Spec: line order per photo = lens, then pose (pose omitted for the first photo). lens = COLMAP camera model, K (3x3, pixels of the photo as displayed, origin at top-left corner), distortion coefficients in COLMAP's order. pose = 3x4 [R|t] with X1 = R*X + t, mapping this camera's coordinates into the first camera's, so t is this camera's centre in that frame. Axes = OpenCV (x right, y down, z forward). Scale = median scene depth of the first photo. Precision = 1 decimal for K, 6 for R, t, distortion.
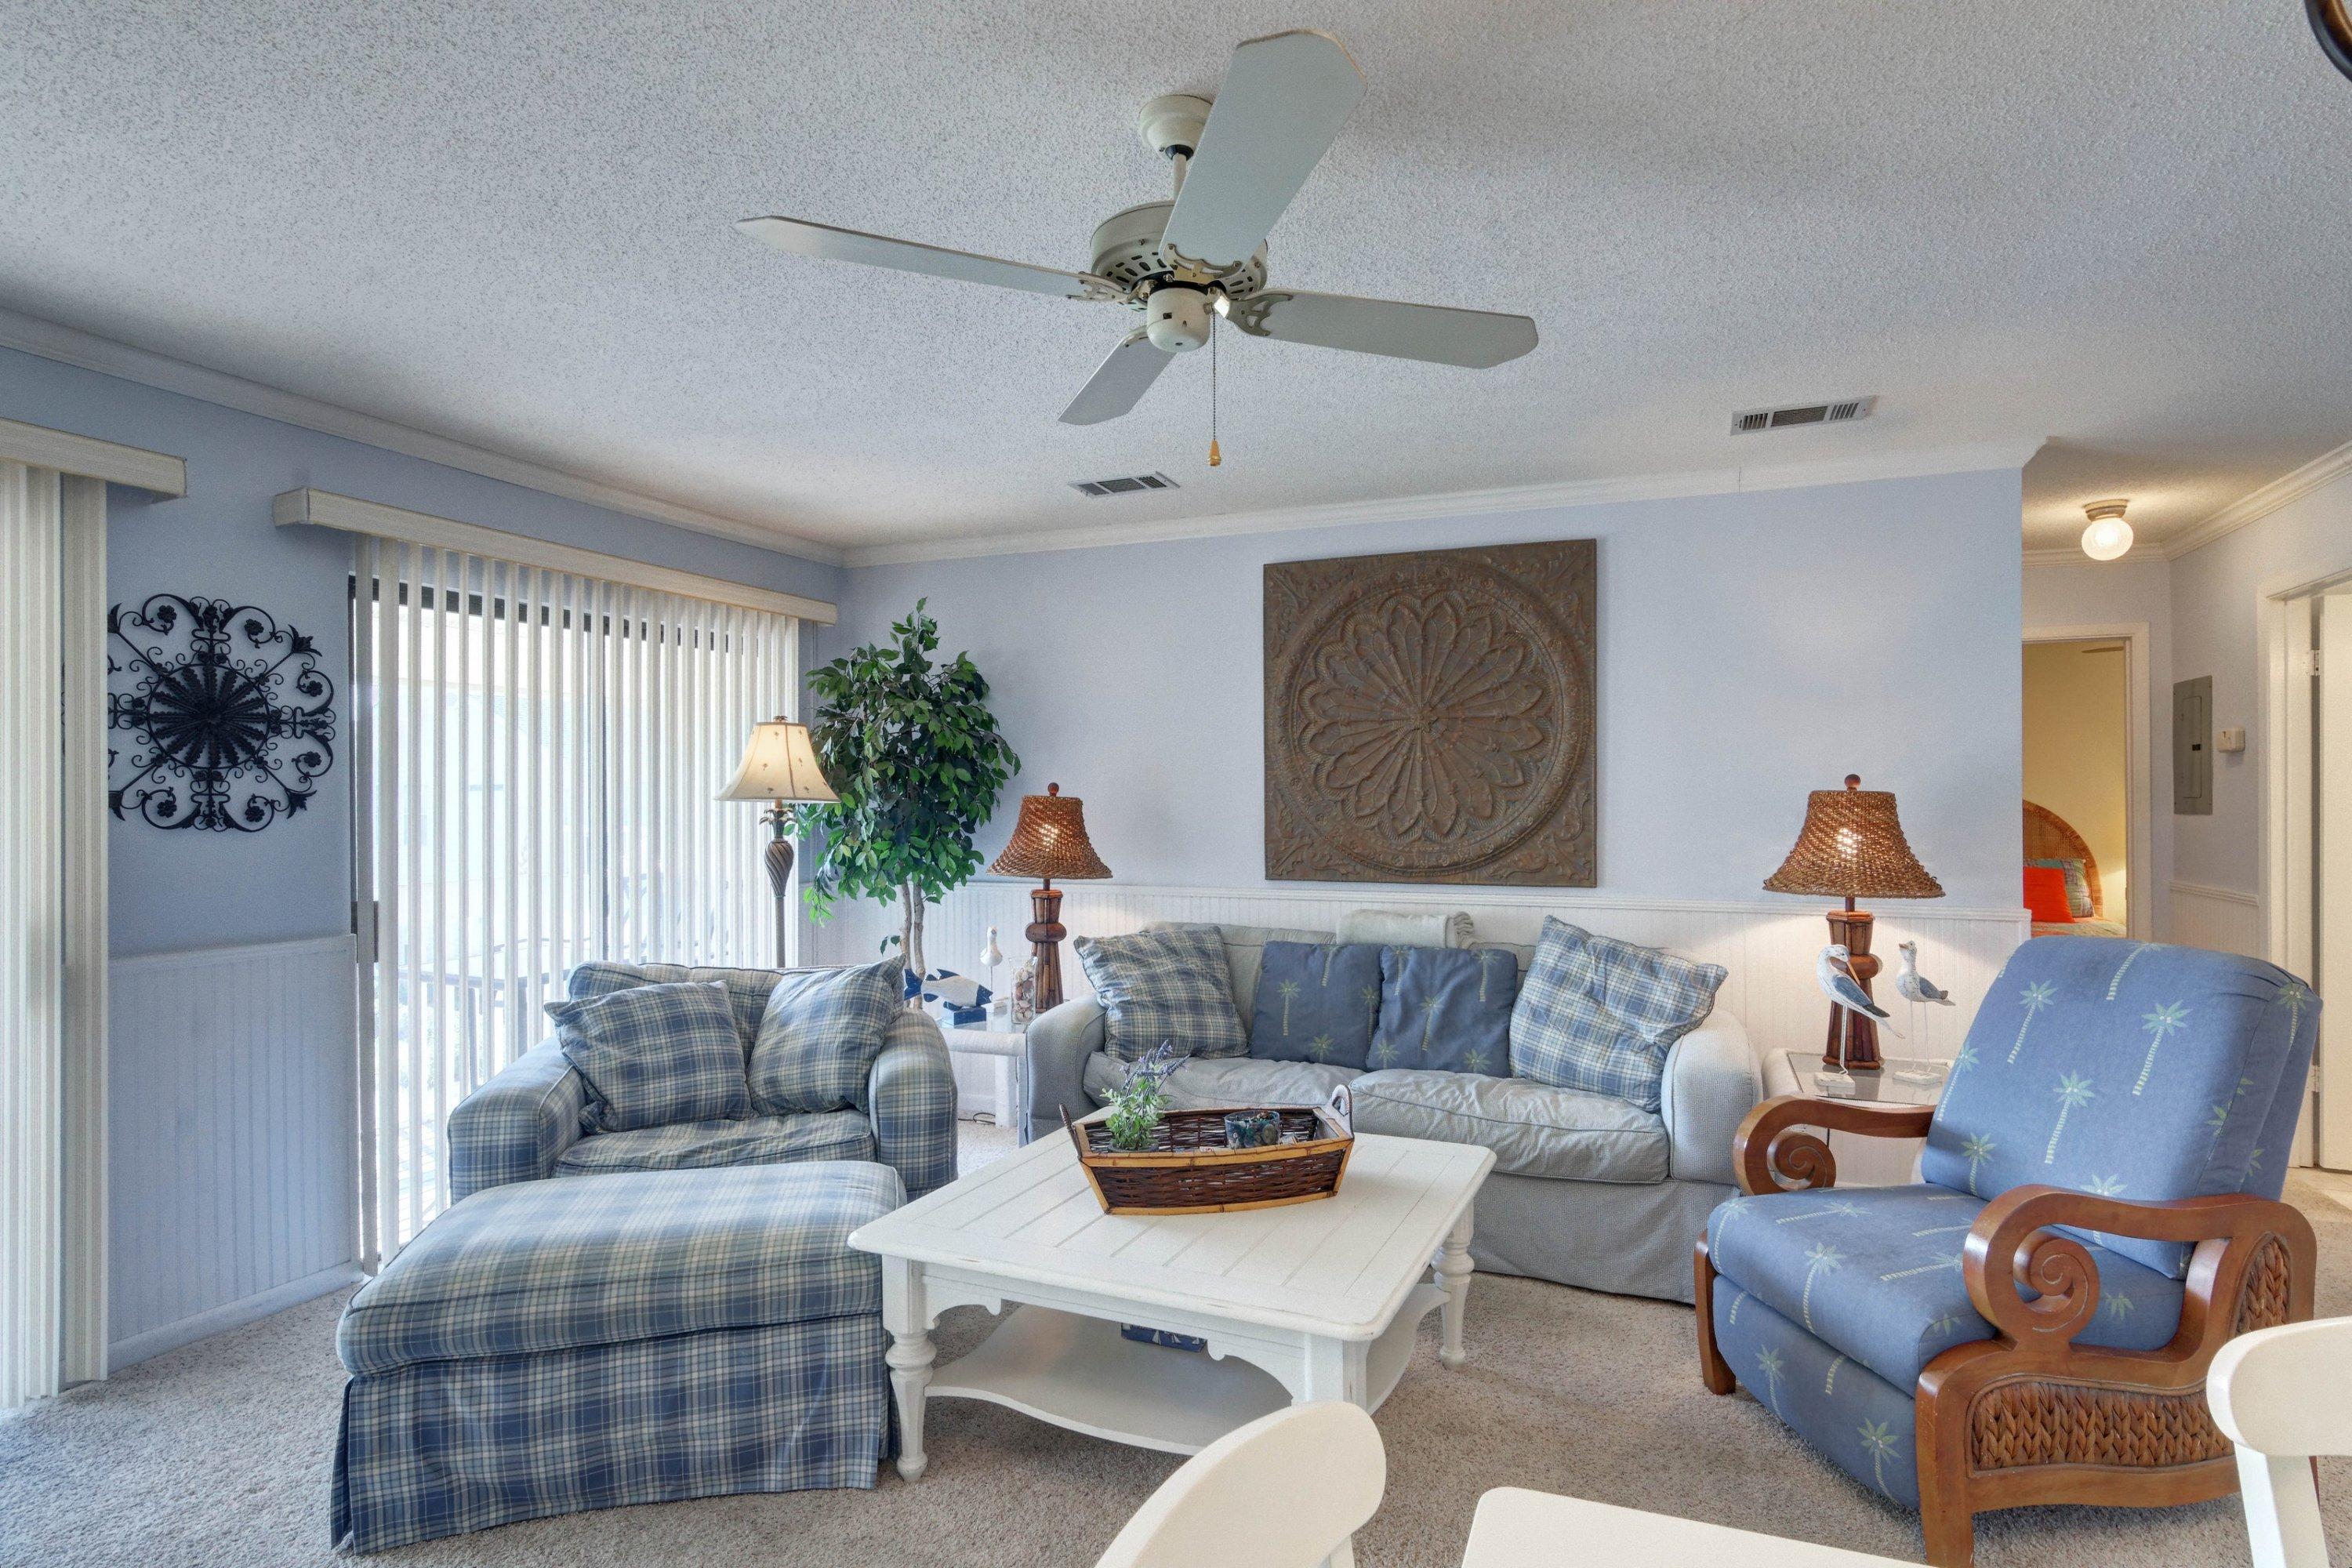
lens RADIAL K [[1150.3, 0, 1173.2], [0, 1150.3, 790.7], [0, 0, 1]] dist [0.006512, -0.000552]
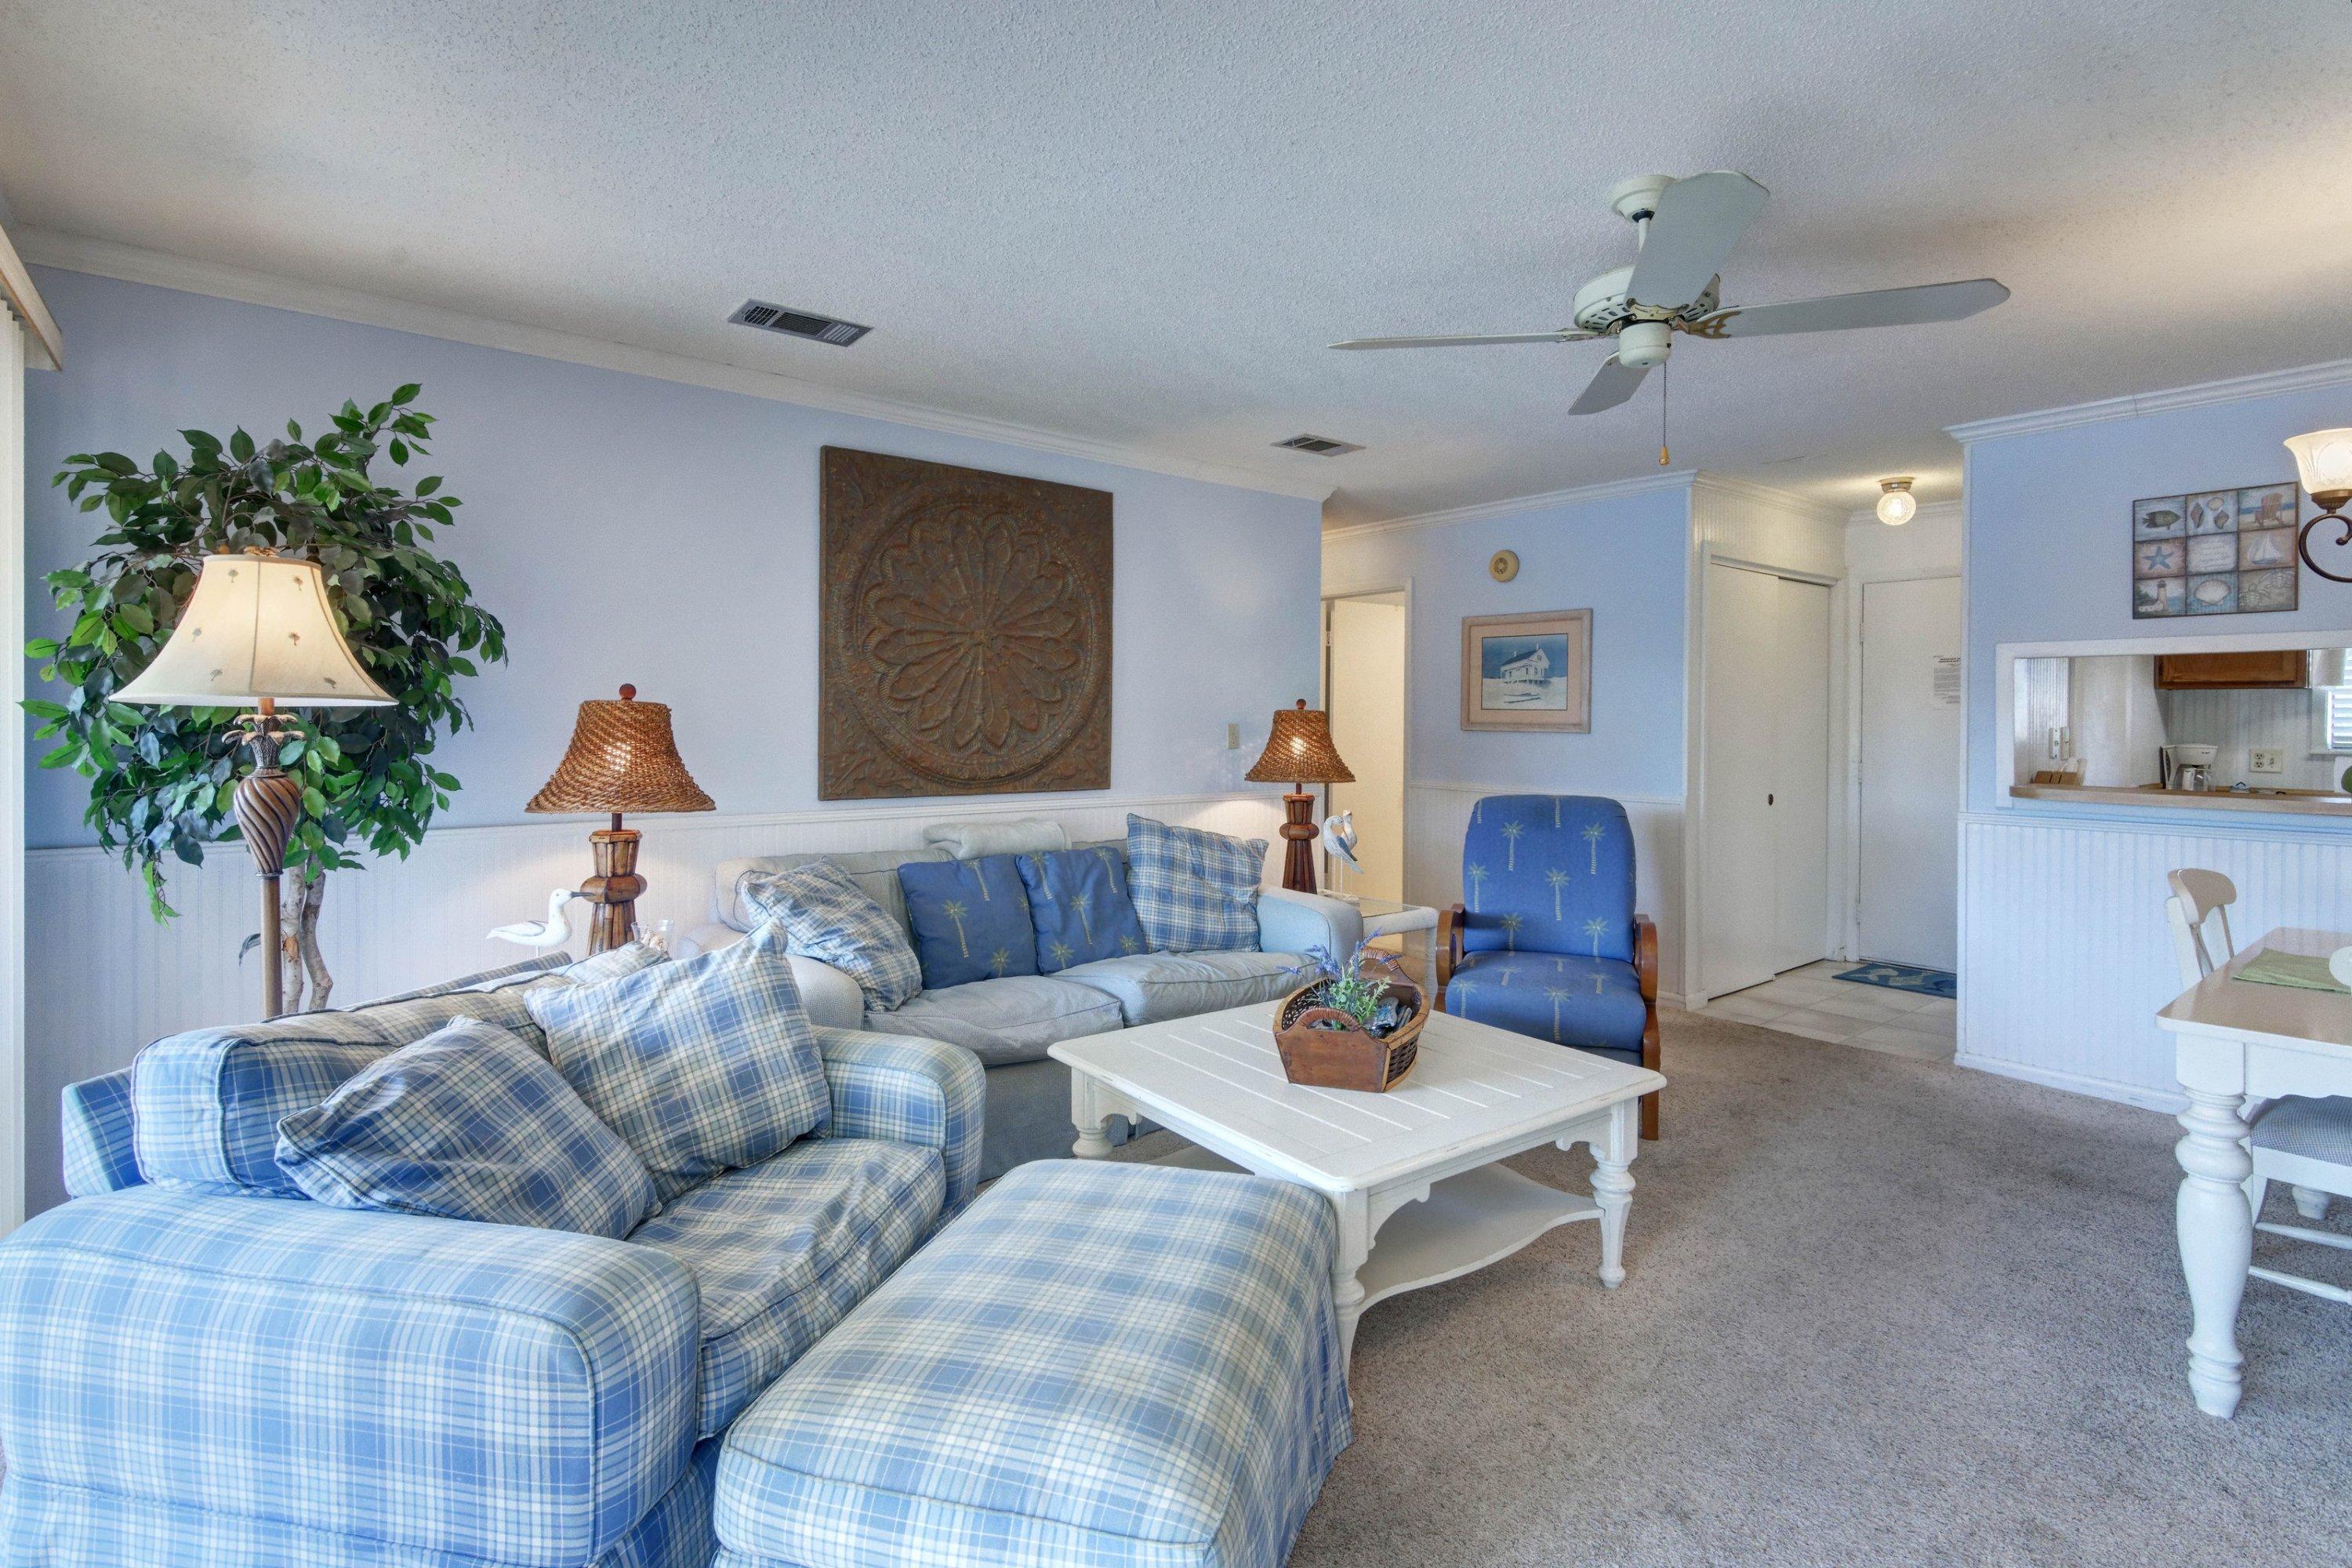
lens RADIAL K [[1150.3, 0, 1153.0], [0, 1150.3, 724.2], [0, 0, 1]] dist [0.006512, -0.000552]
pose [[0.500119, 0.003608, 0.865949, -0.609270], [-0.014395, 0.999888, 0.004148, 0.011653], [-0.865837, -0.014540, 0.500114, 0.360430]]
